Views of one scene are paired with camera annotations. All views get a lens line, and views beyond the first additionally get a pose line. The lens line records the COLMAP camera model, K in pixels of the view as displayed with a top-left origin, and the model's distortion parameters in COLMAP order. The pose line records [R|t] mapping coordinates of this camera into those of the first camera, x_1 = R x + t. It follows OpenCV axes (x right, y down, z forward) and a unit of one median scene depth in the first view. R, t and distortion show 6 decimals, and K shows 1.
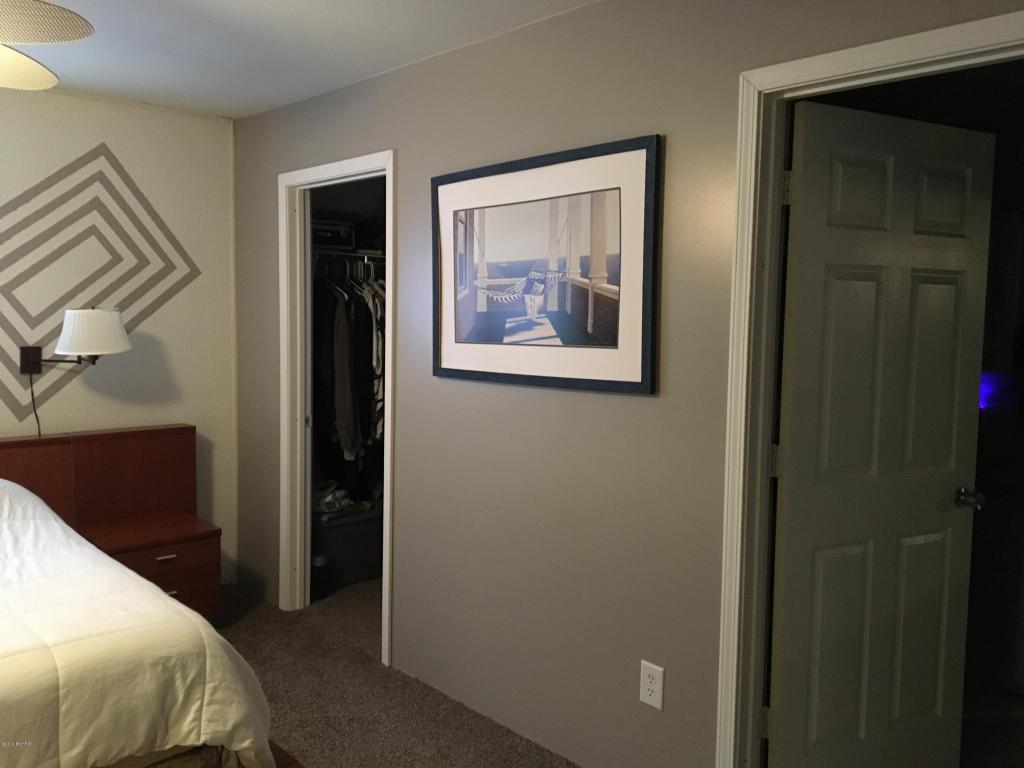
lens RADIAL K [[860.1, 0, 503.8], [0, 860.1, 389.8], [0, 0, 1]] dist [0.088161, -0.130207]
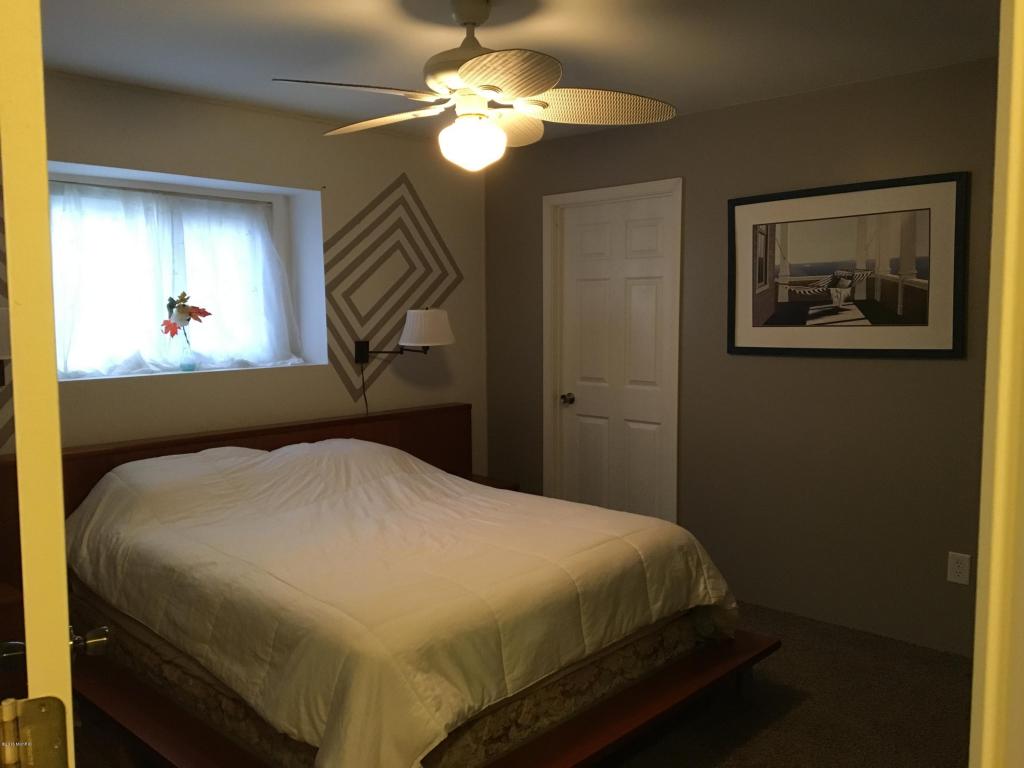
lens RADIAL K [[860.1, 0, 486.9], [0, 860.1, 395.2], [0, 0, 1]] dist [0.088161, -0.130207]
pose [[0.997353, -0.028199, 0.067023, -0.575289], [0.027608, 0.999572, 0.009724, 0.025660], [-0.067268, -0.007848, 0.997704, -0.289670]]
